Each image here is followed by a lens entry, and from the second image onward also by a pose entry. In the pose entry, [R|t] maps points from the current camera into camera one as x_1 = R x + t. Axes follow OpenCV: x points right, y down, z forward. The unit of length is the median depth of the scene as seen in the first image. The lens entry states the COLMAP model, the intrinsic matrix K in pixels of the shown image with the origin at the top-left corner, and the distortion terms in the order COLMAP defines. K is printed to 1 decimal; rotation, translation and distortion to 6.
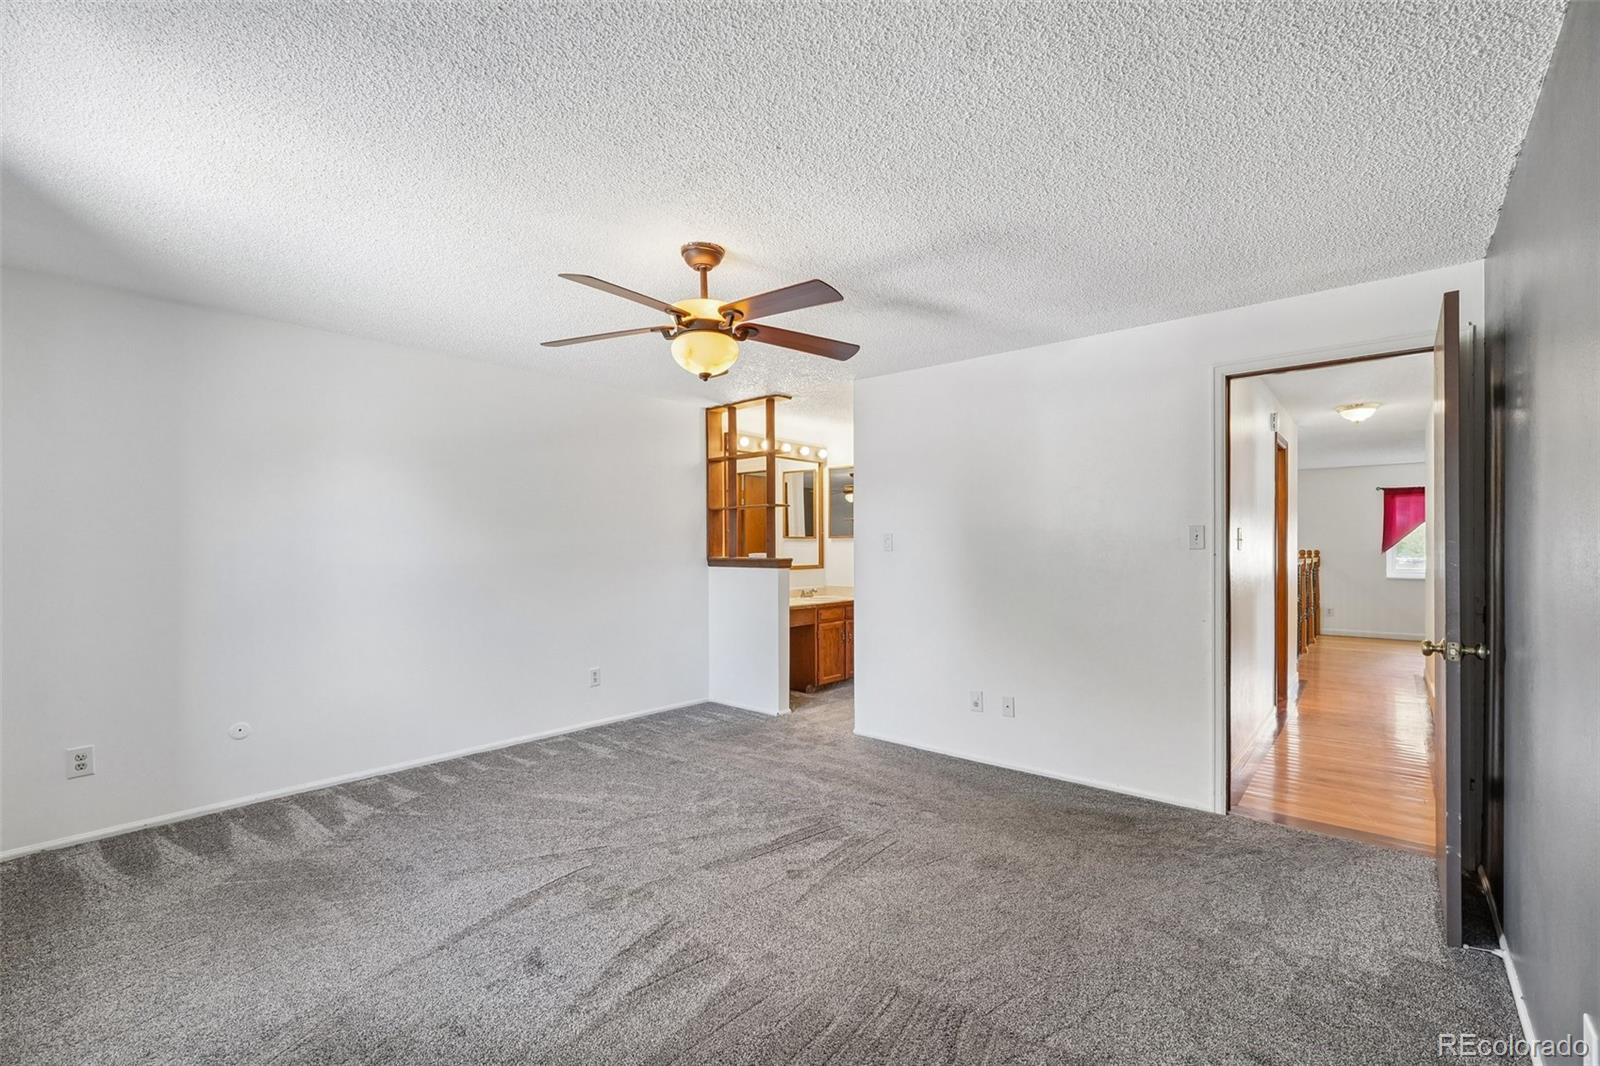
lens RADIAL K [[693.2, 0, 808.3], [0, 693.2, 557.3], [0, 0, 1]] dist [-0.001261, -0.000078]
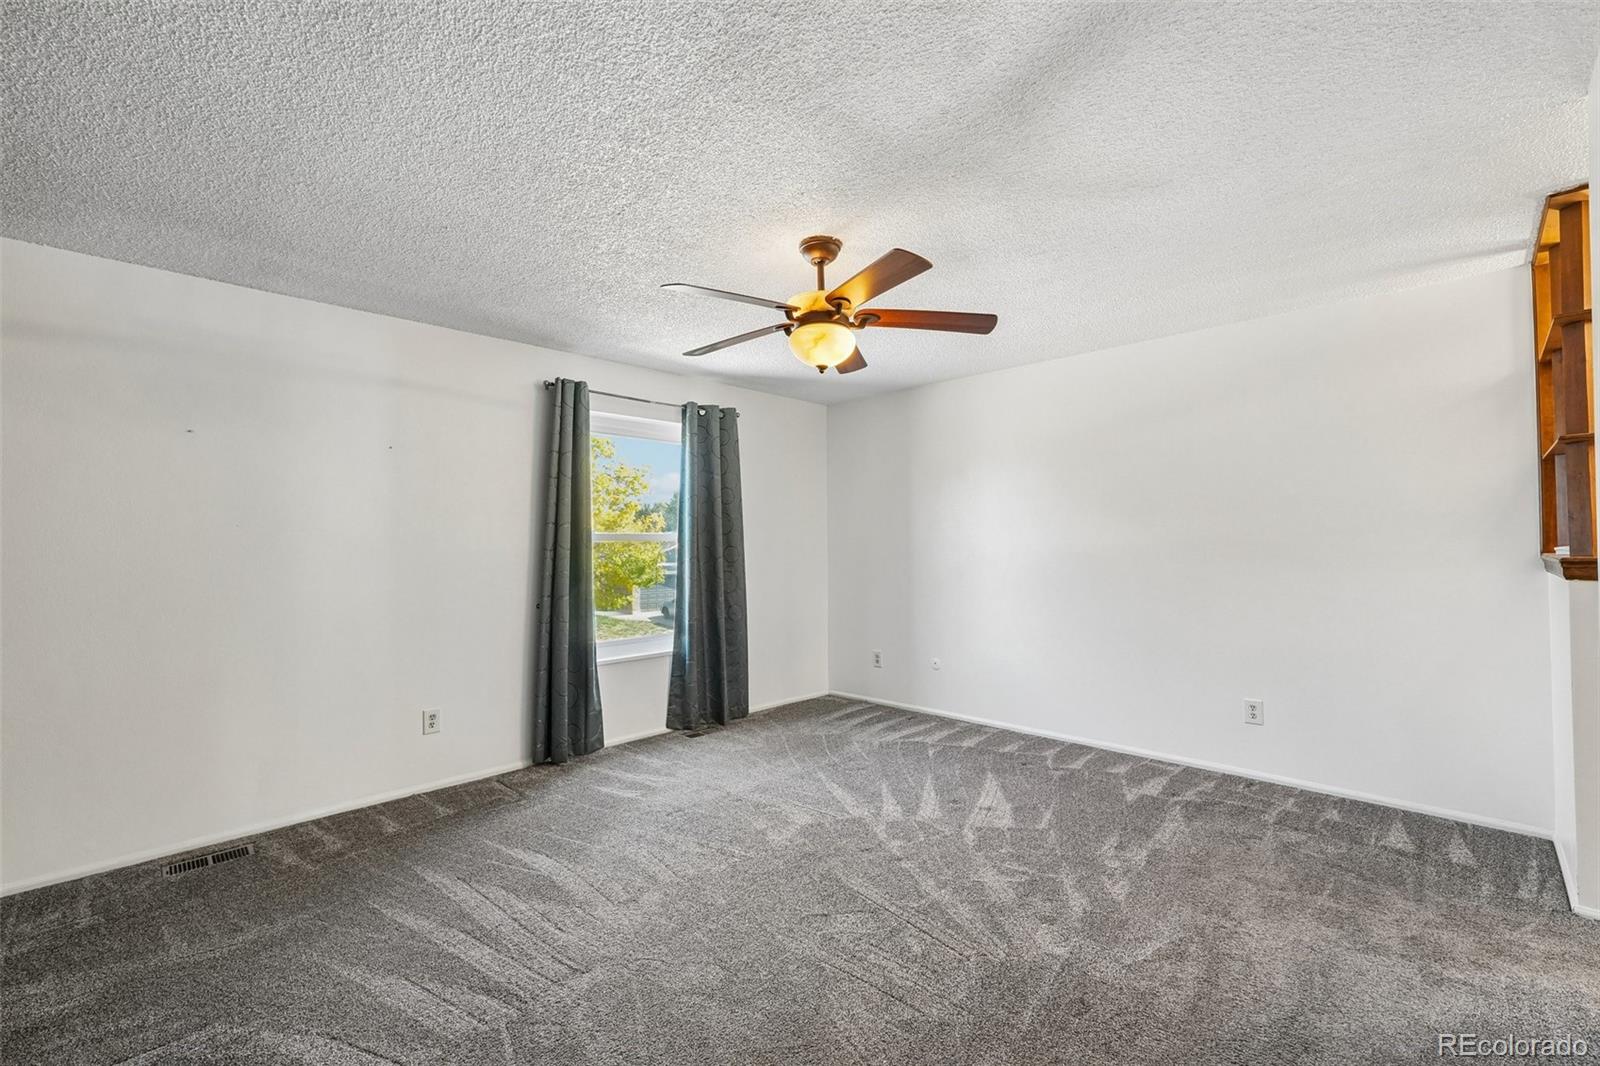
lens RADIAL K [[674.0, 0, 789.7], [0, 674.0, 533.2], [0, 0, 1]] dist [-0.000279, 0.000402]
pose [[-0.079314, -0.012981, -0.996765, 0.513530], [-0.006277, 0.999902, -0.012522, -0.005964], [0.996830, 0.005264, -0.079388, 0.642463]]
